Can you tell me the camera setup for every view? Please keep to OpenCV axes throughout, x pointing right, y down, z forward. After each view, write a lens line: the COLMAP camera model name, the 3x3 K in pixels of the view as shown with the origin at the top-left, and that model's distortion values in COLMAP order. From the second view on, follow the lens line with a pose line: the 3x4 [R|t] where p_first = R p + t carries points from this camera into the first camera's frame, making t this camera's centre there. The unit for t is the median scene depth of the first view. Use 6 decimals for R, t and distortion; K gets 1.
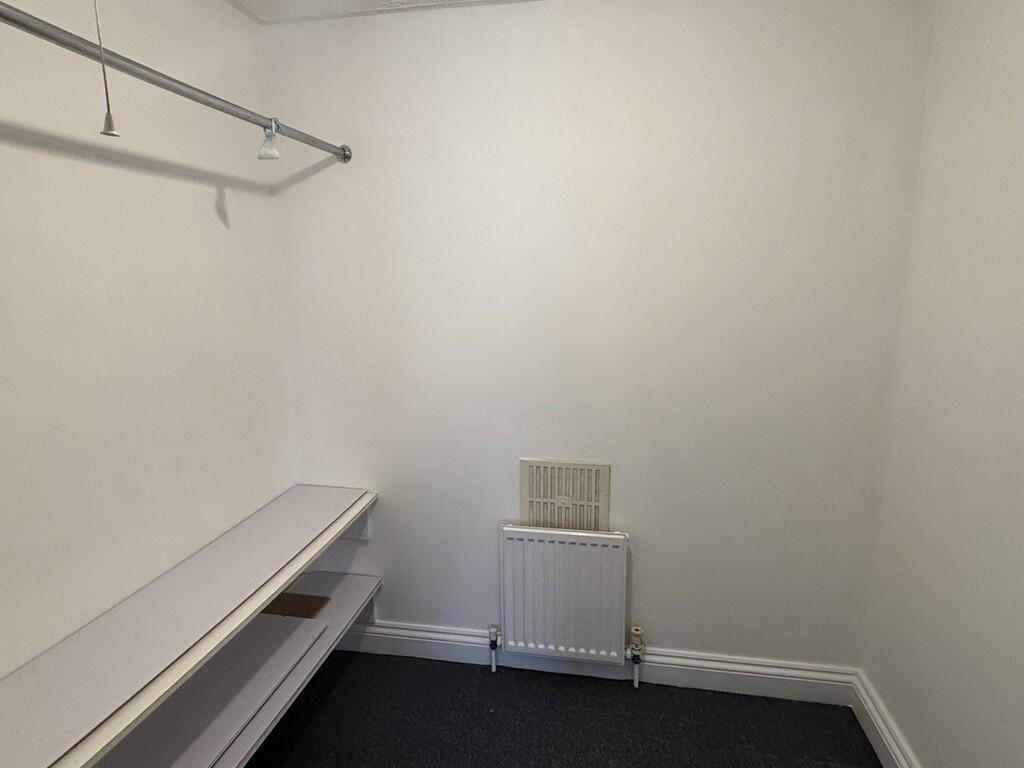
lens RADIAL K [[571.3, 0, 512.9], [0, 571.3, 383.7], [0, 0, 1]] dist [0.000972, 0.000029]
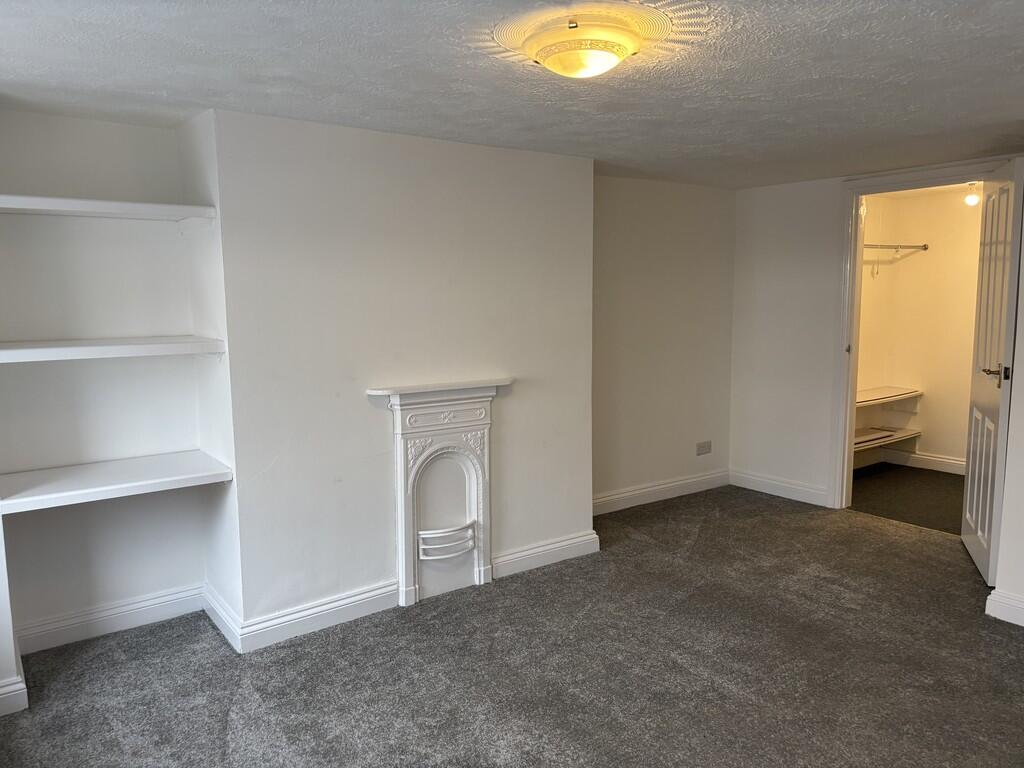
lens RADIAL K [[785.2, 0, 512.1], [0, 785.2, 383.6], [0, 0, 1]] dist [0.028180, -0.041889]
pose [[0.722283, 0.078688, -0.687107, 0.764543], [-0.126495, 0.991778, -0.019391, 0.445396], [0.679931, 0.100922, 0.726298, -2.496321]]
